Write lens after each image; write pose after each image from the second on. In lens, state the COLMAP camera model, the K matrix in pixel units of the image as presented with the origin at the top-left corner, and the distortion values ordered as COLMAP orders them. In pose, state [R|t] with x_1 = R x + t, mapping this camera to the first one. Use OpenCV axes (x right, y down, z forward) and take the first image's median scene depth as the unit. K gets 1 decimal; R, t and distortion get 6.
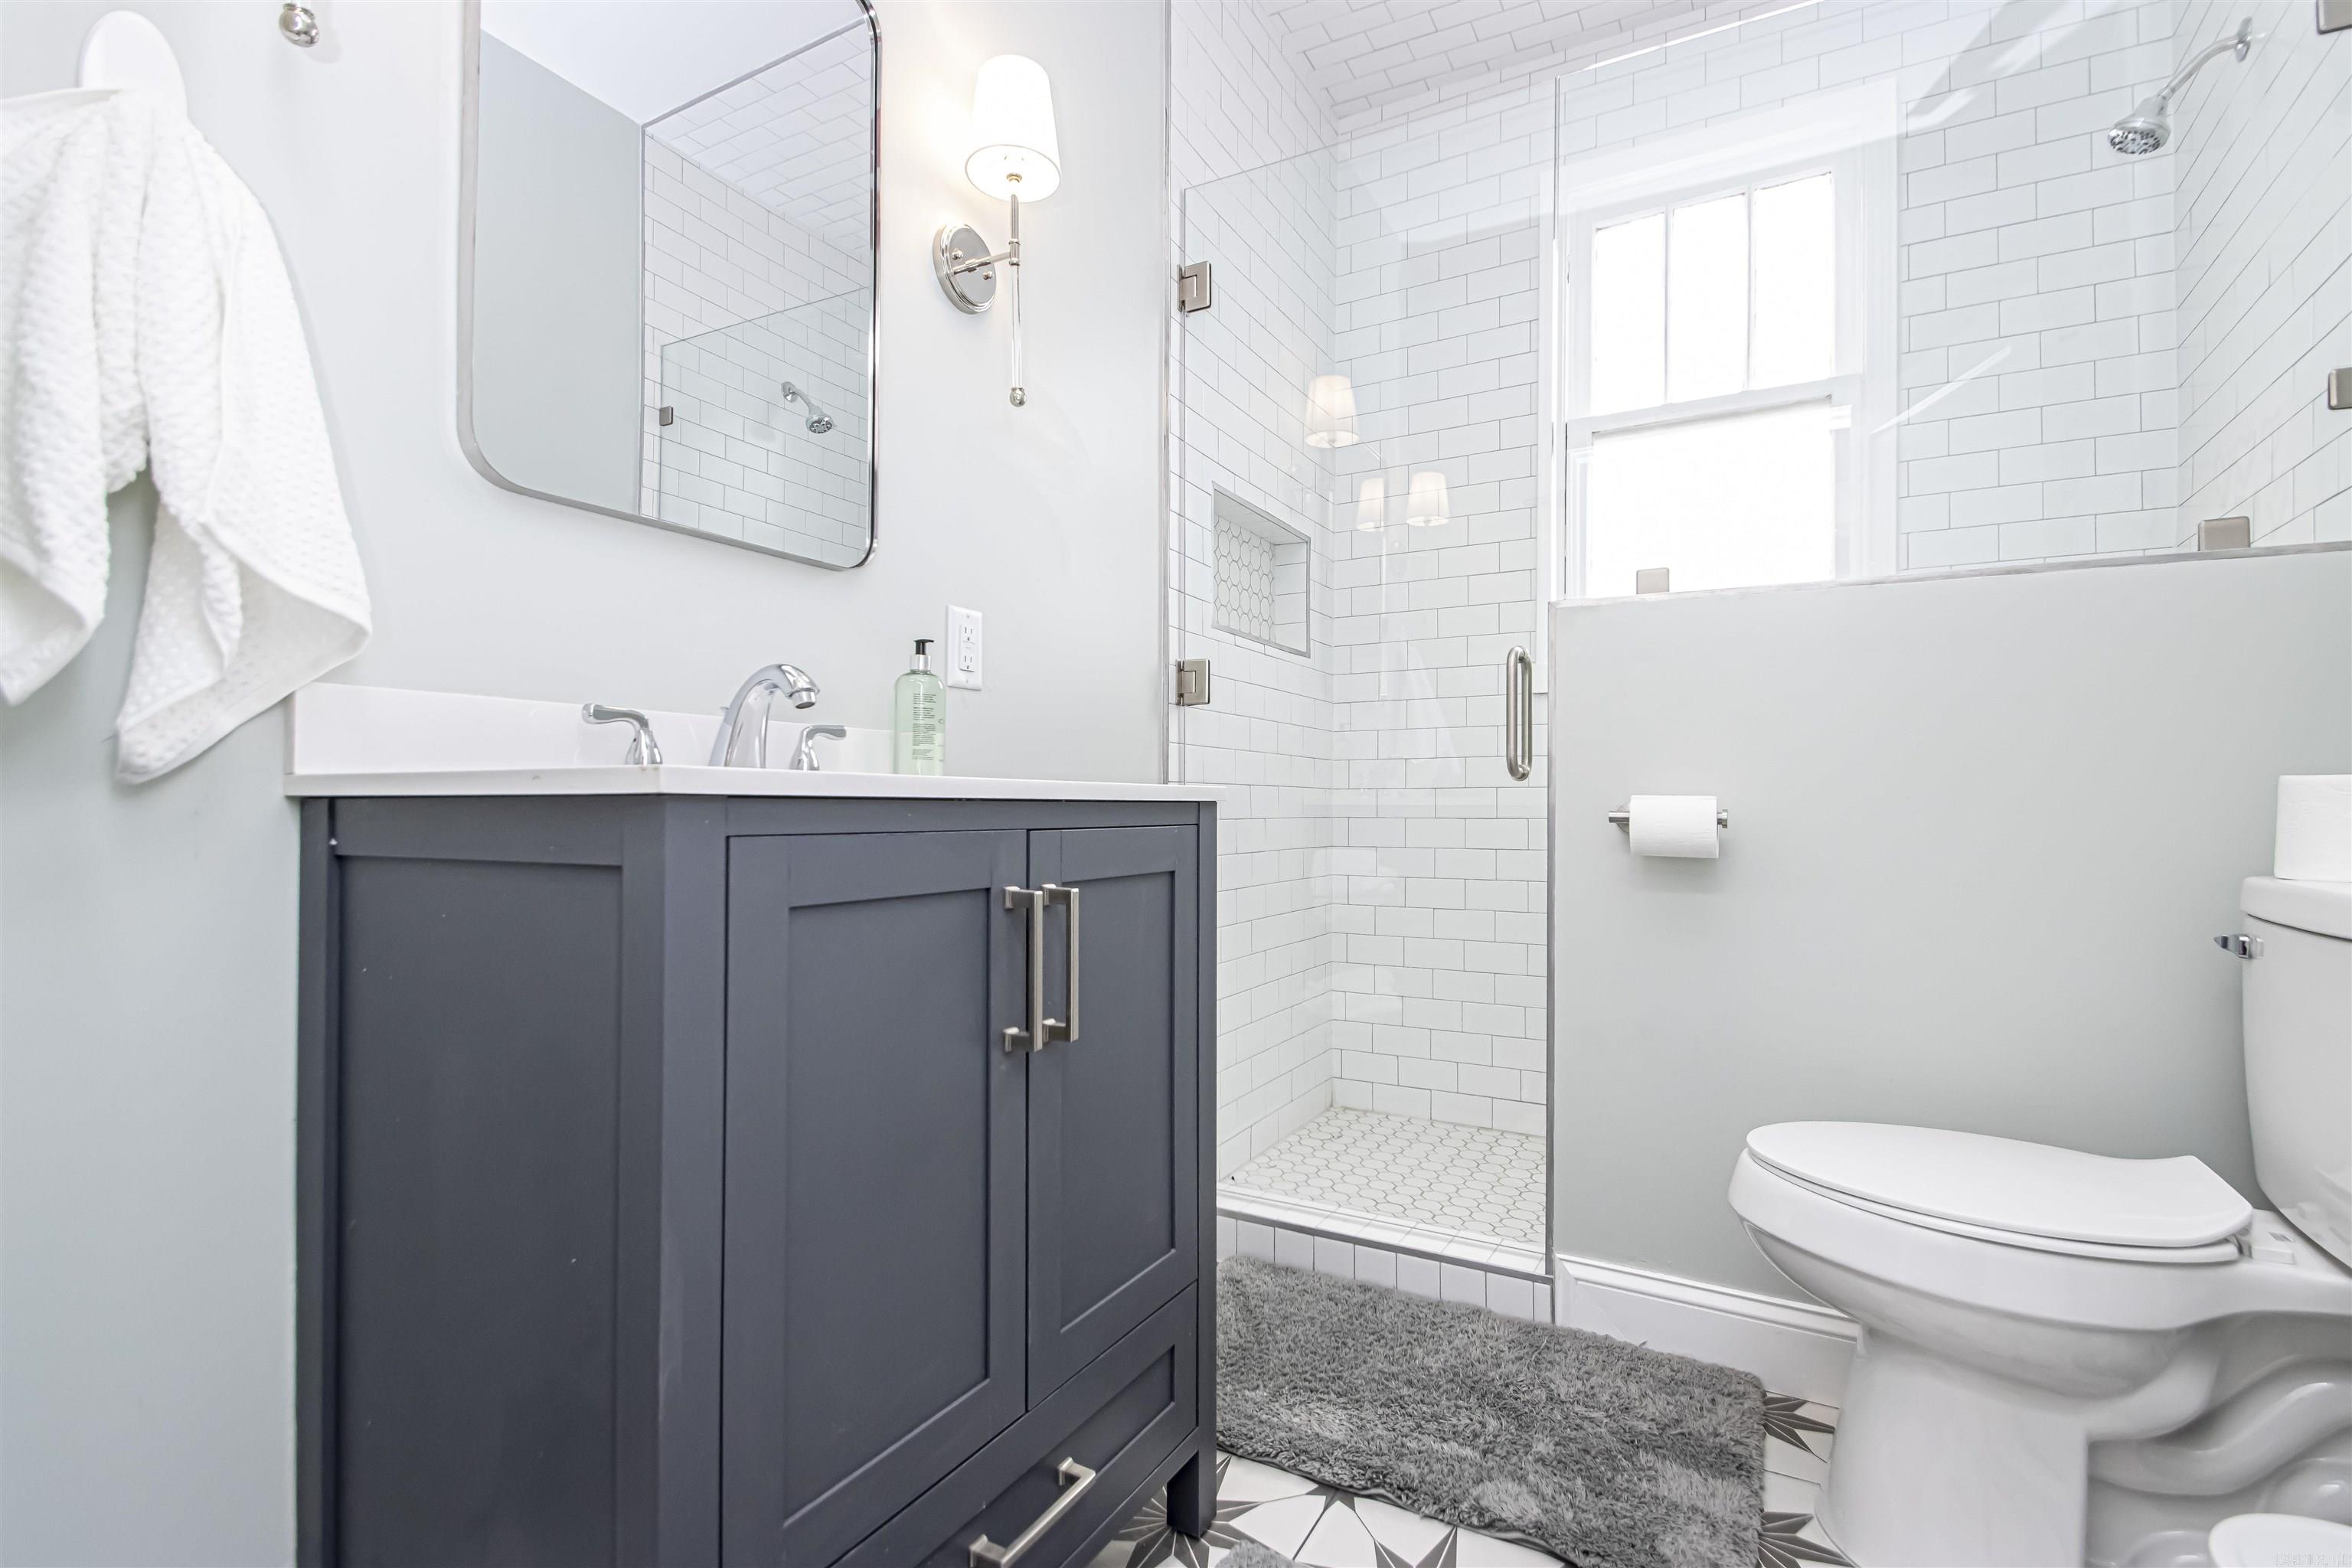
lens RADIAL K [[1093.0, 0, 1172.0], [0, 1093.0, 792.9], [0, 0, 1]] dist [0.009194, -0.014843]
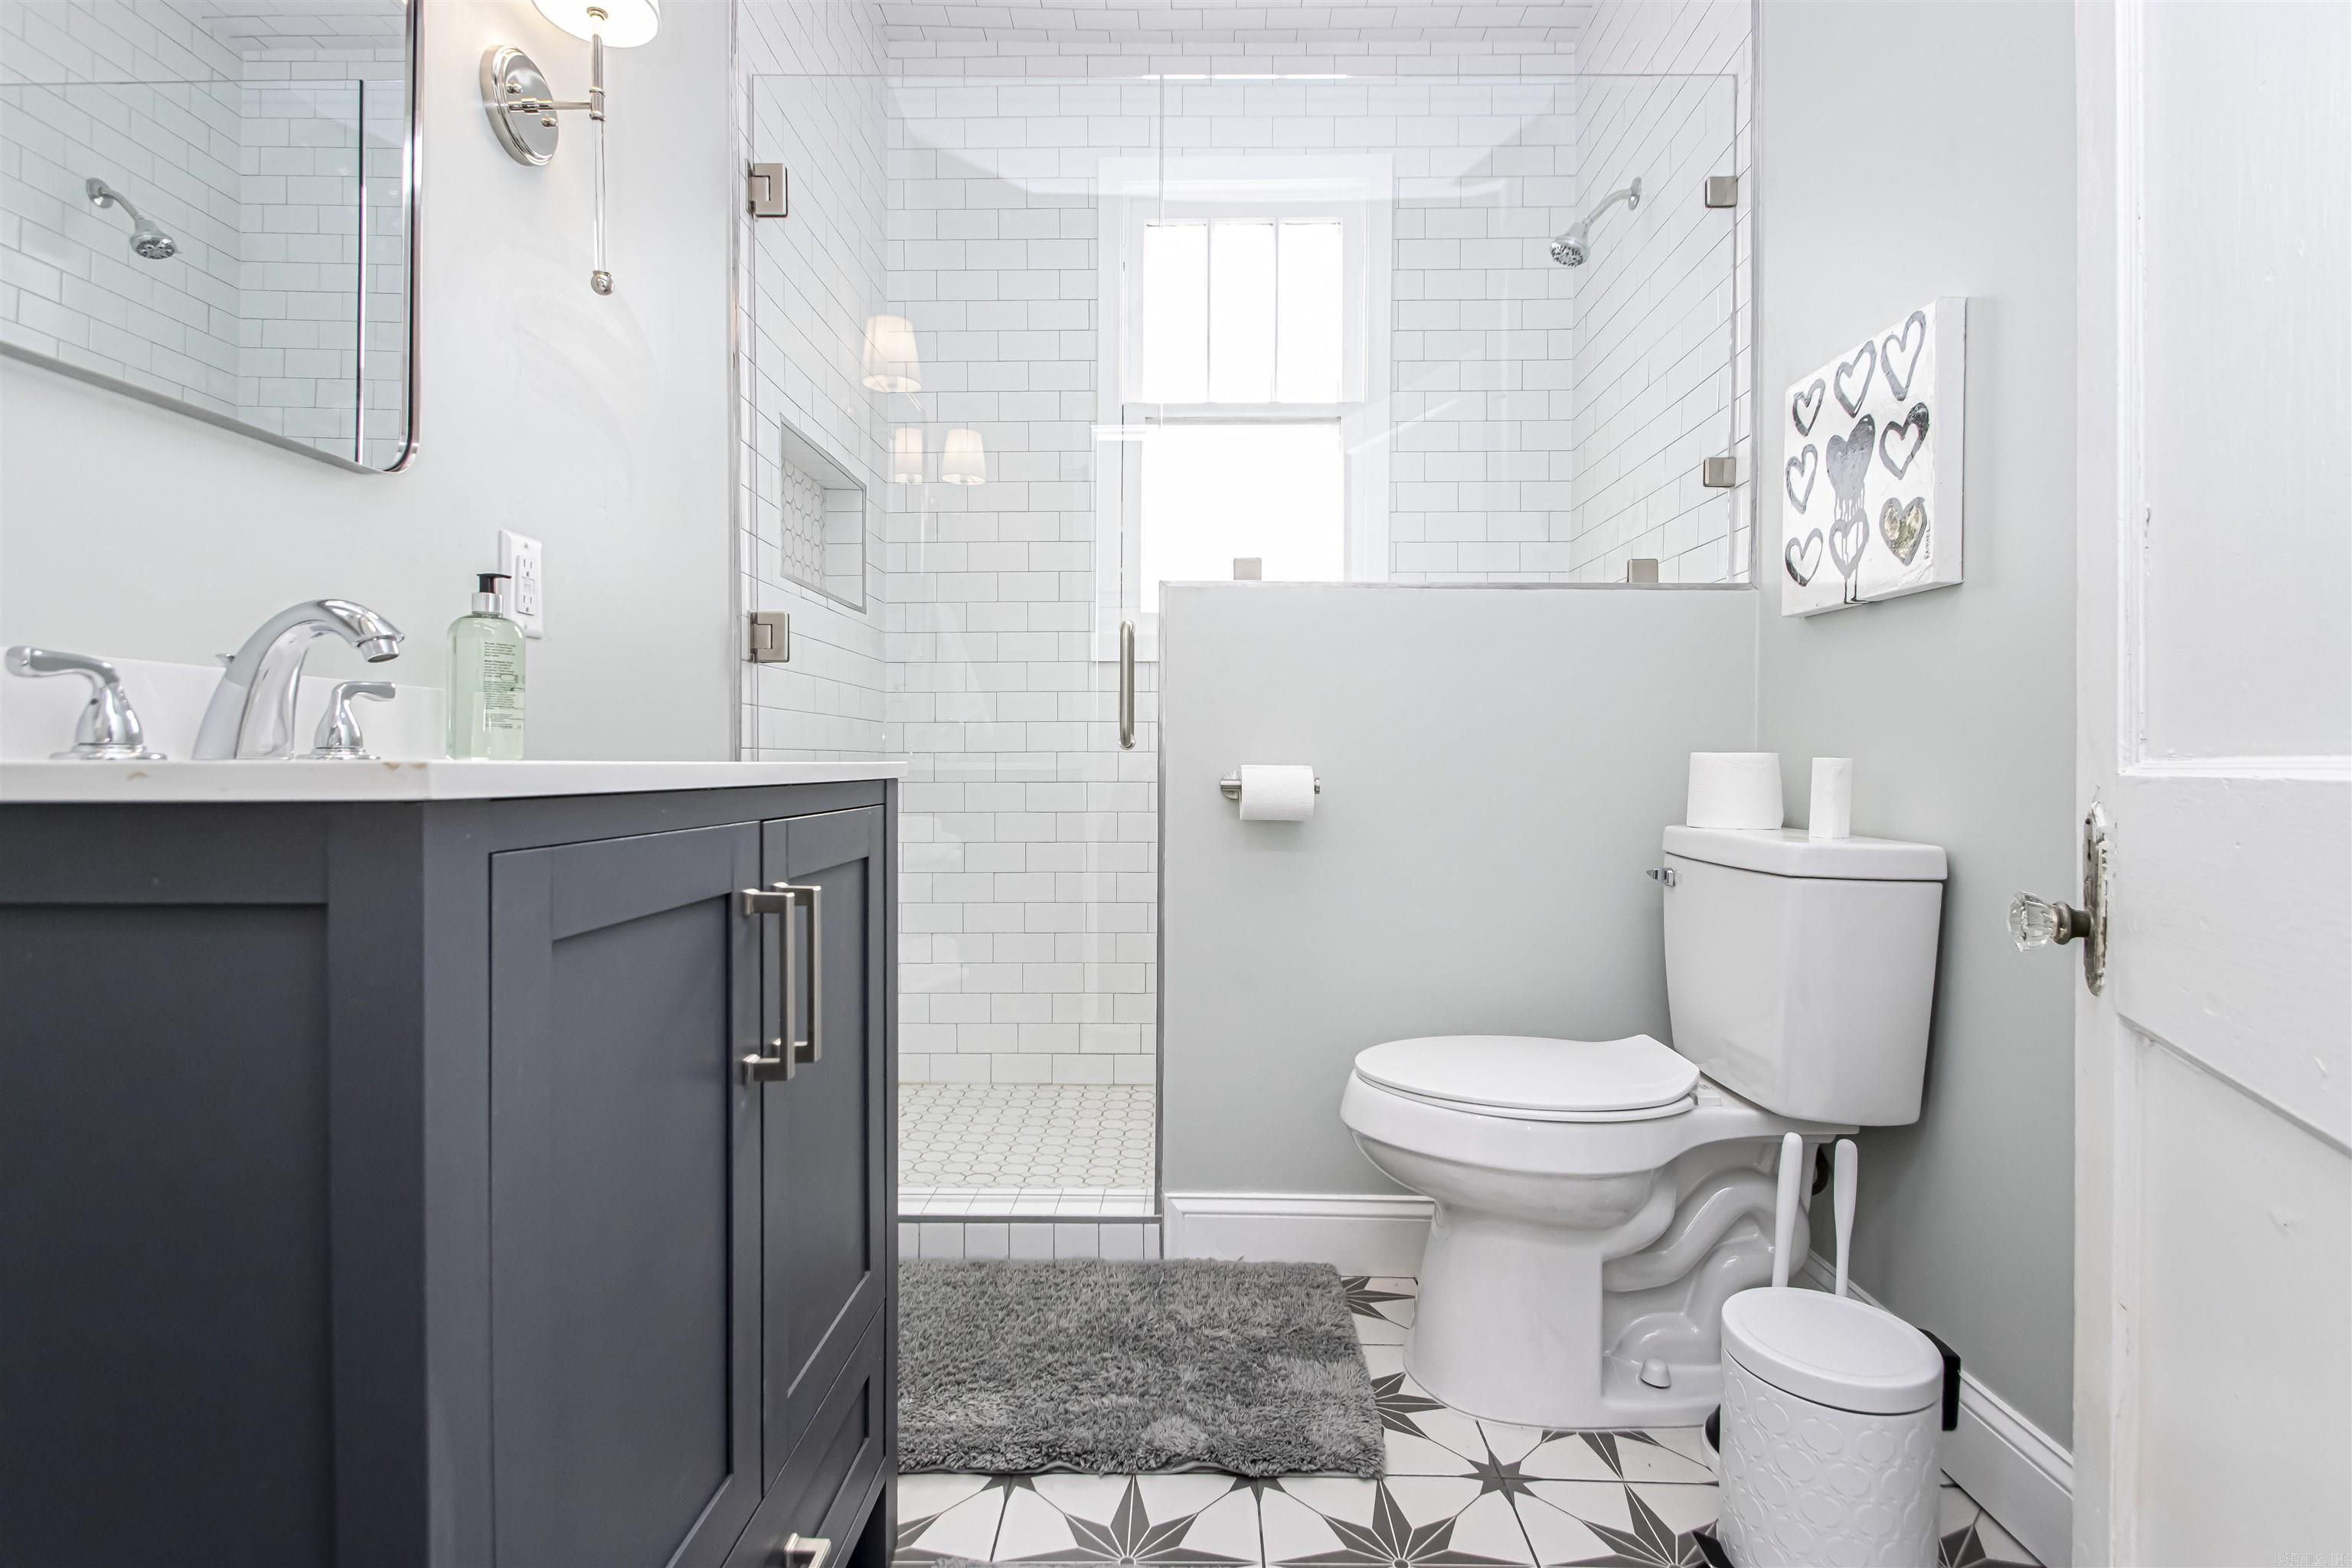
lens RADIAL K [[1104.6, 0, 1178.4], [0, 1104.6, 770.0], [0, 0, 1]] dist [0.014781, -0.013433]
pose [[0.876124, -0.008295, 0.482014, -0.166717], [-0.001561, 0.999798, 0.020043, -0.014742], [-0.482083, -0.018313, 0.875934, 0.058242]]
